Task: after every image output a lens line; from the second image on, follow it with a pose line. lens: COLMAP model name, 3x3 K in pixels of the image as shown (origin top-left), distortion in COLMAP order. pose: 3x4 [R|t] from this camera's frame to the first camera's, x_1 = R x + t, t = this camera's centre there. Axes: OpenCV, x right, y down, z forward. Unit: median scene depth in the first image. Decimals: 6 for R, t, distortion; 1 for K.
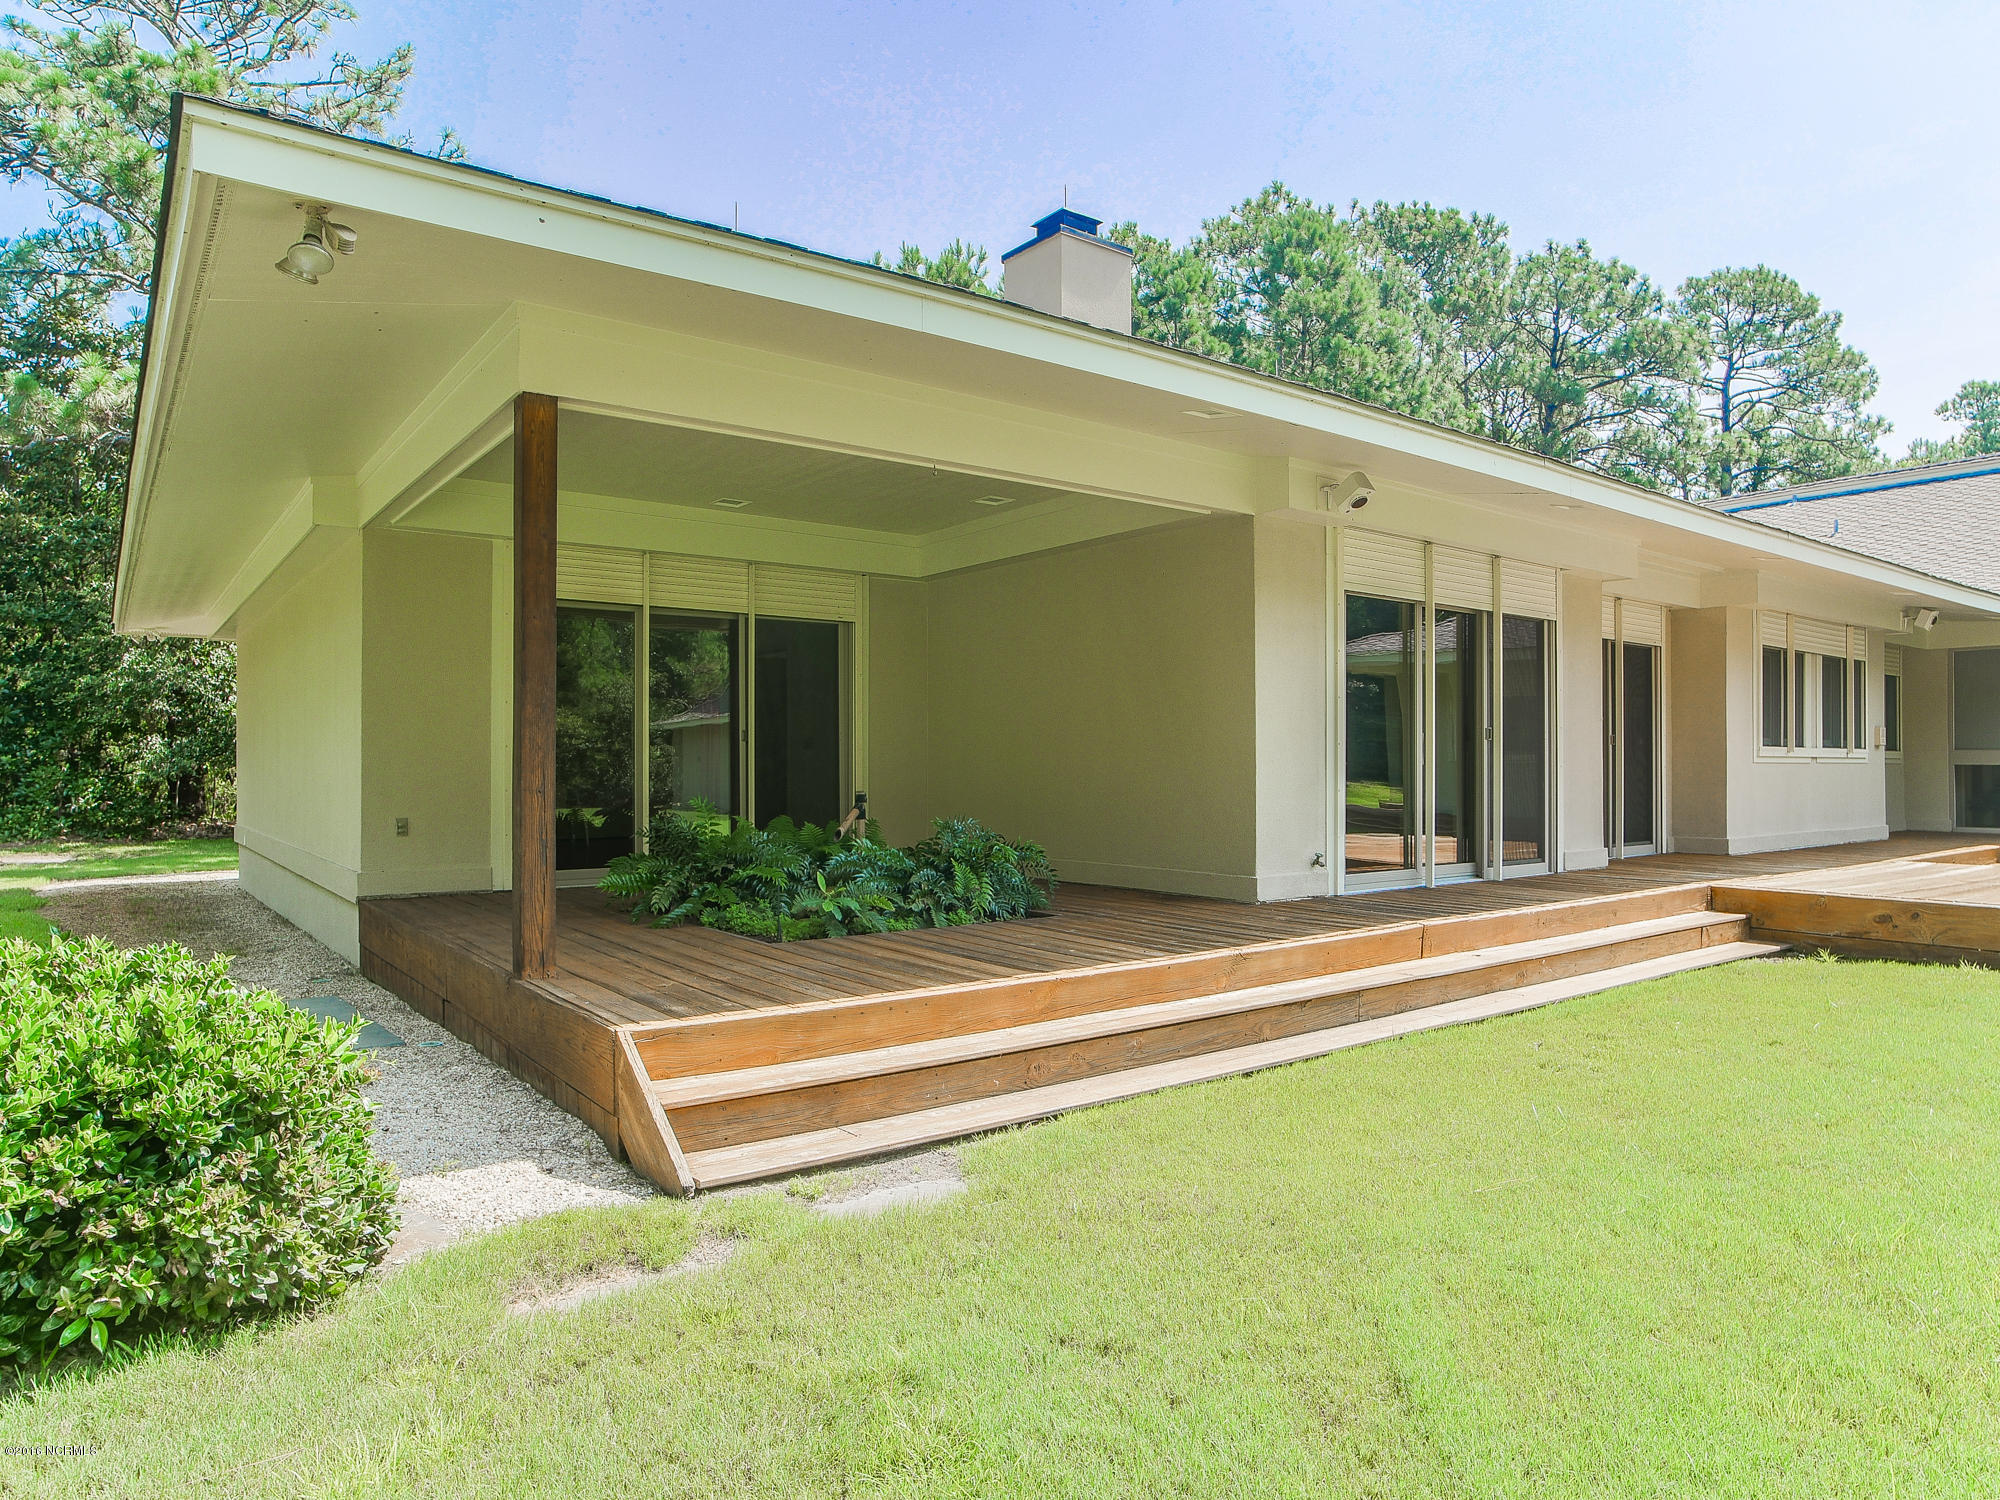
lens RADIAL K [[1248.8, 0, 1003.3], [0, 1248.8, 733.2], [0, 0, 1]] dist [-0.024057, 0.036052]
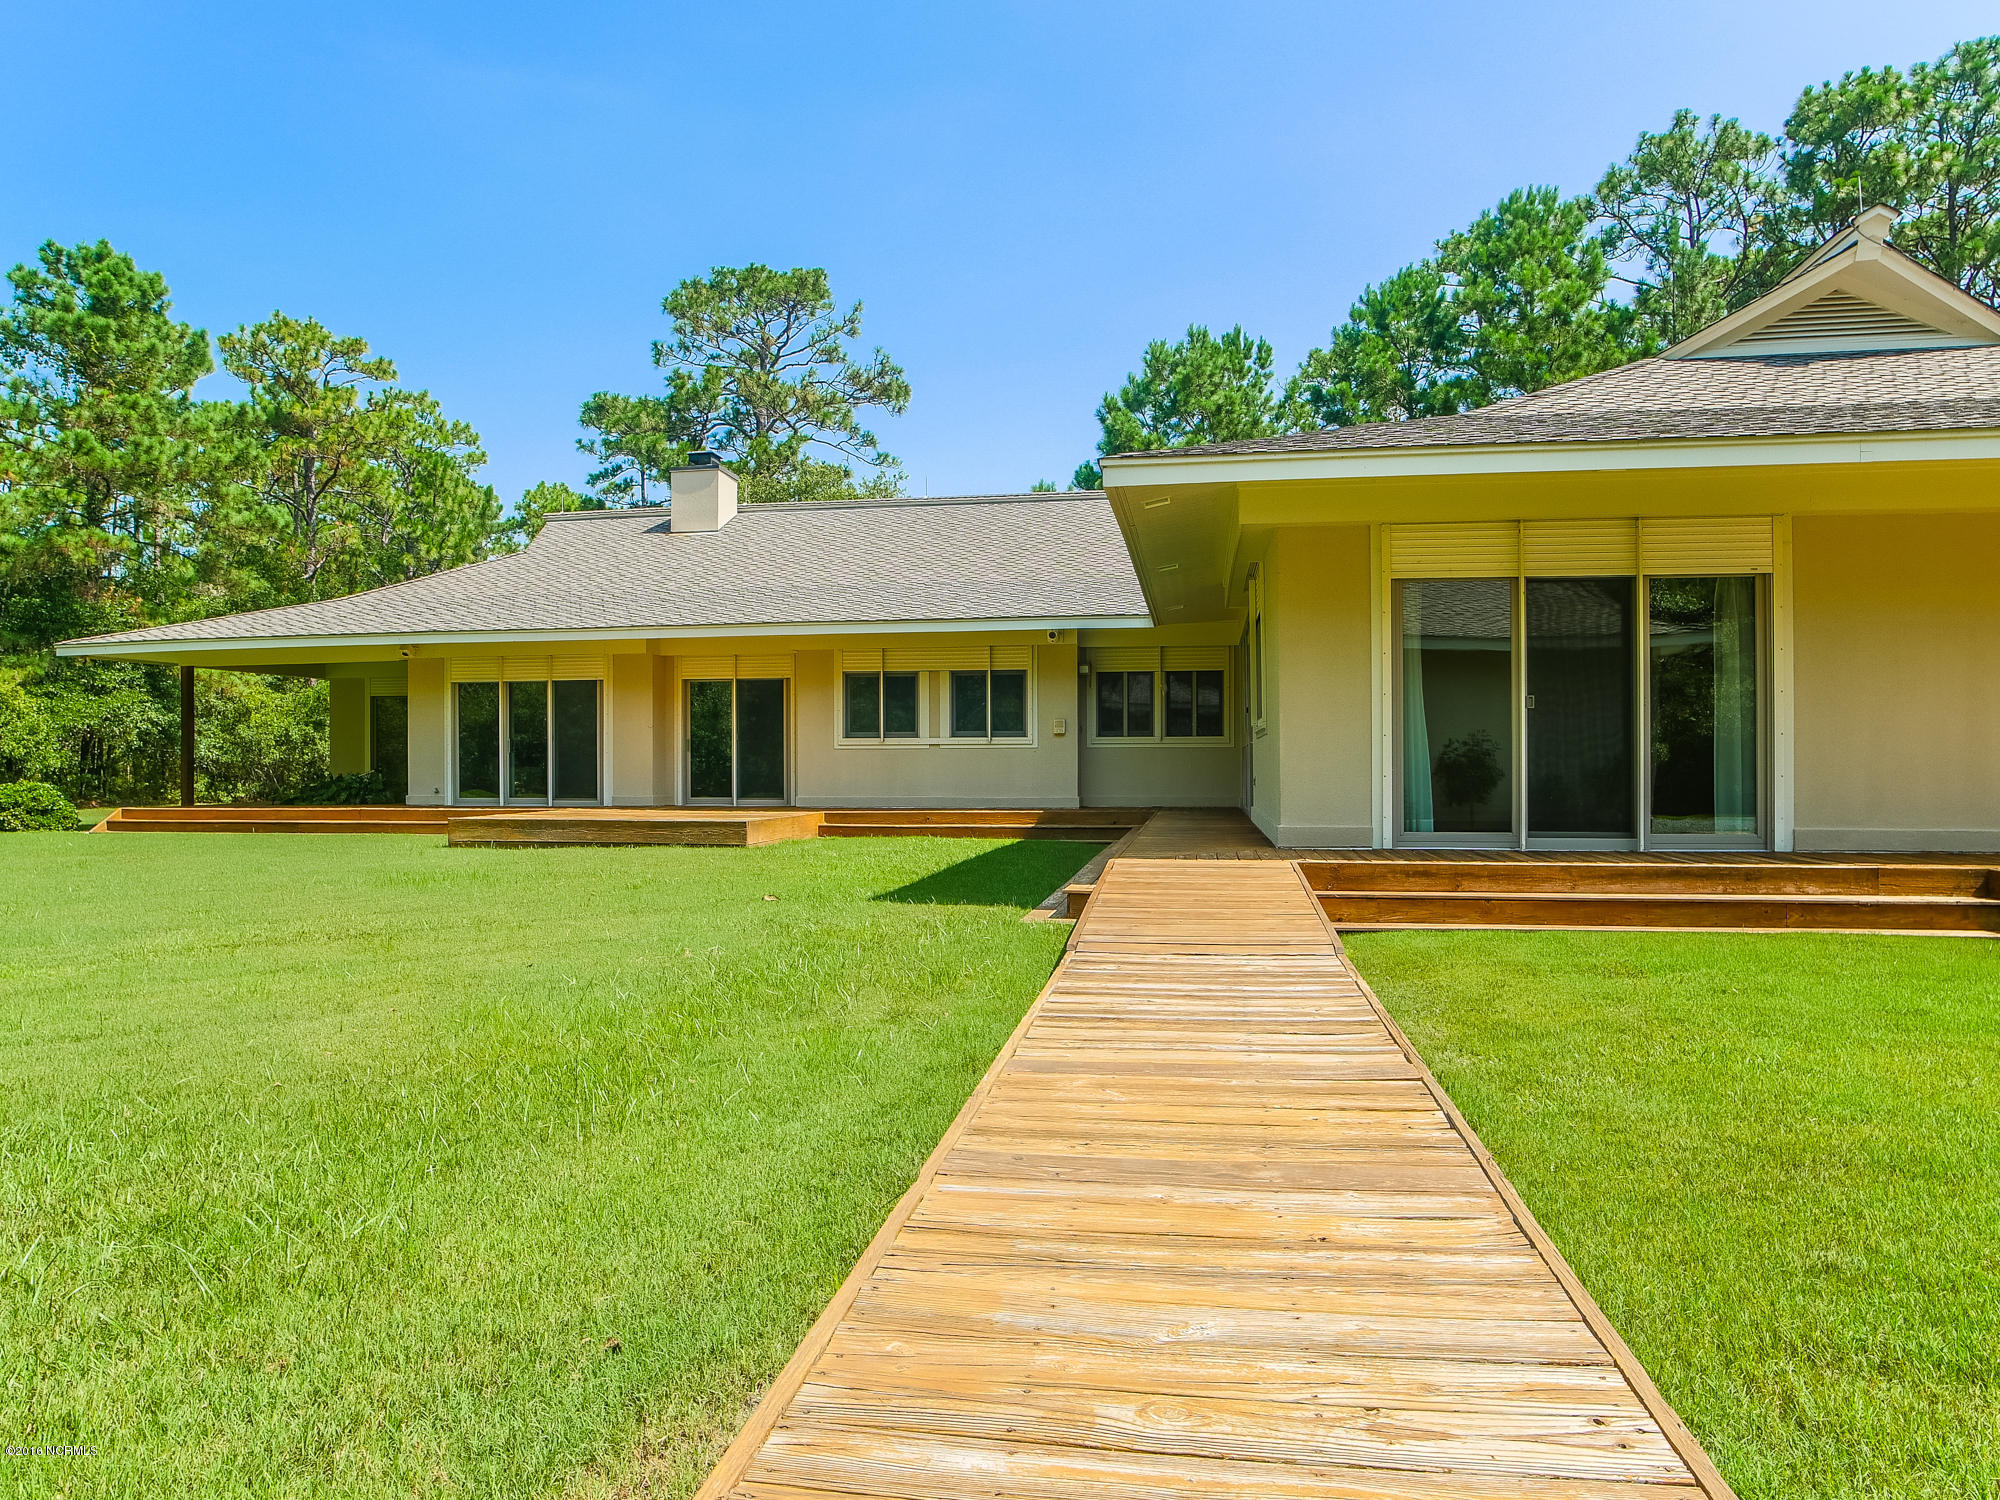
lens RADIAL K [[1248.8, 0, 1003.3], [0, 1248.8, 733.2], [0, 0, 1]] dist [-0.024057, 0.036052]
pose [[0.702130, -0.024457, -0.711628, 1.769784], [0.036788, 0.999321, 0.001952, 0.010767], [0.711097, -0.027550, 0.702554, -0.011859]]
